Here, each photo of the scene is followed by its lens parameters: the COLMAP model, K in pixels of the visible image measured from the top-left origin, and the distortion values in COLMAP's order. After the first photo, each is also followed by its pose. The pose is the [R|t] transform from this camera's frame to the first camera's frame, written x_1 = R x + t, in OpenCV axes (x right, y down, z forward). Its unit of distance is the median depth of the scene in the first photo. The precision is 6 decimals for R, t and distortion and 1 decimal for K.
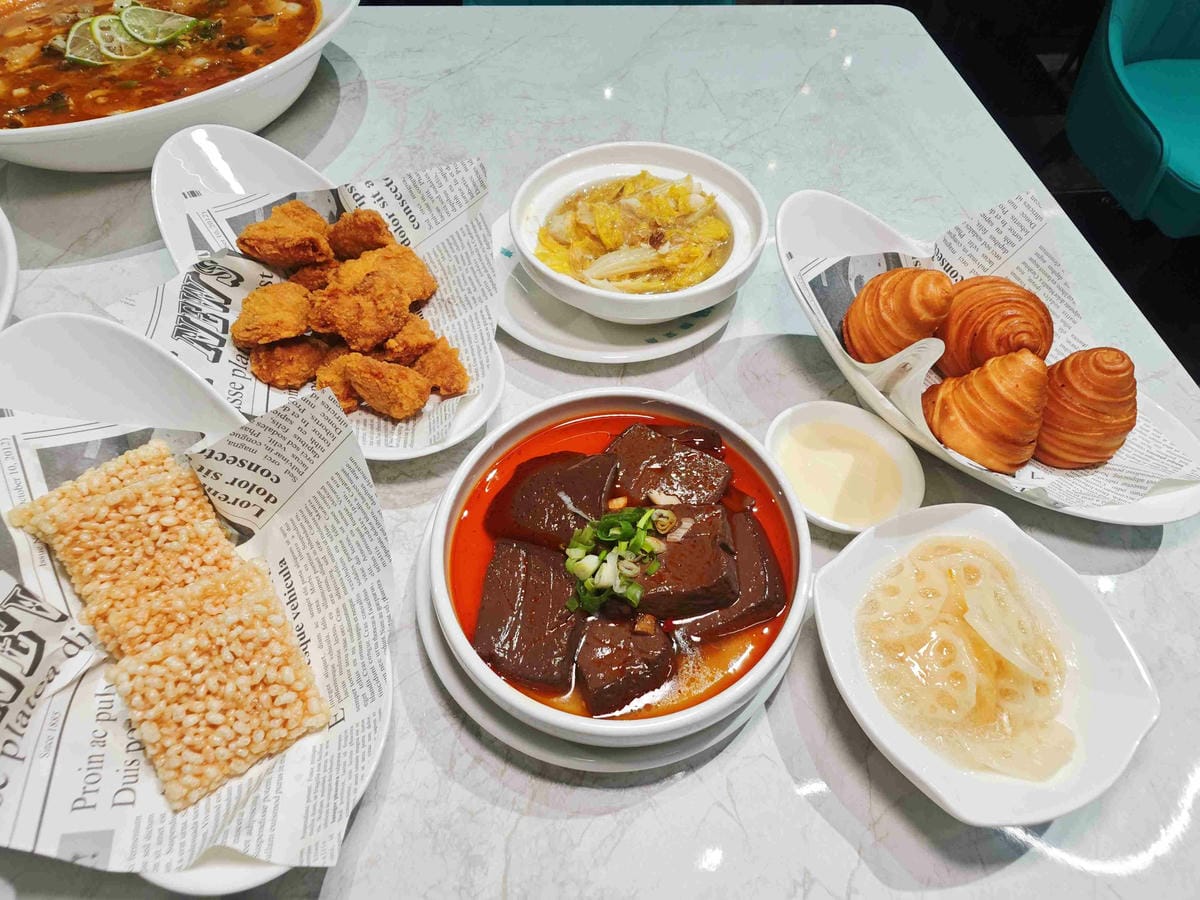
lens RADIAL K [[616.4, 0, 600.0], [0, 616.4, 450.0], [0, 0, 1]] dist [0.025132, -0.022565]
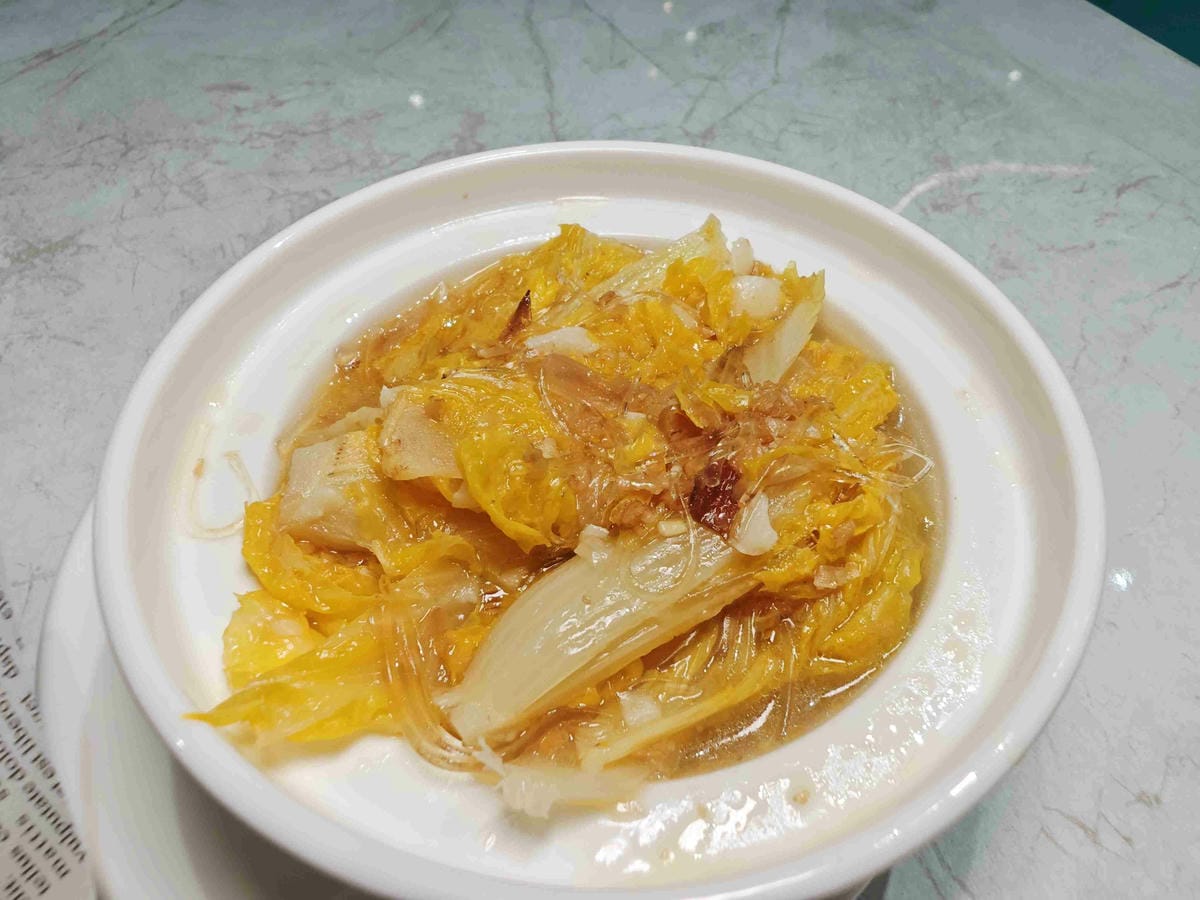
lens RADIAL K [[758.4, 0, 600.0], [0, 758.4, 450.0], [0, 0, 1]] dist [-0.005273, -0.001071]
pose [[0.968953, -0.189166, 0.159202, -0.000574], [0.201430, 0.977367, -0.064645, -0.316995], [-0.143370, 0.094706, 0.985127, 0.634626]]
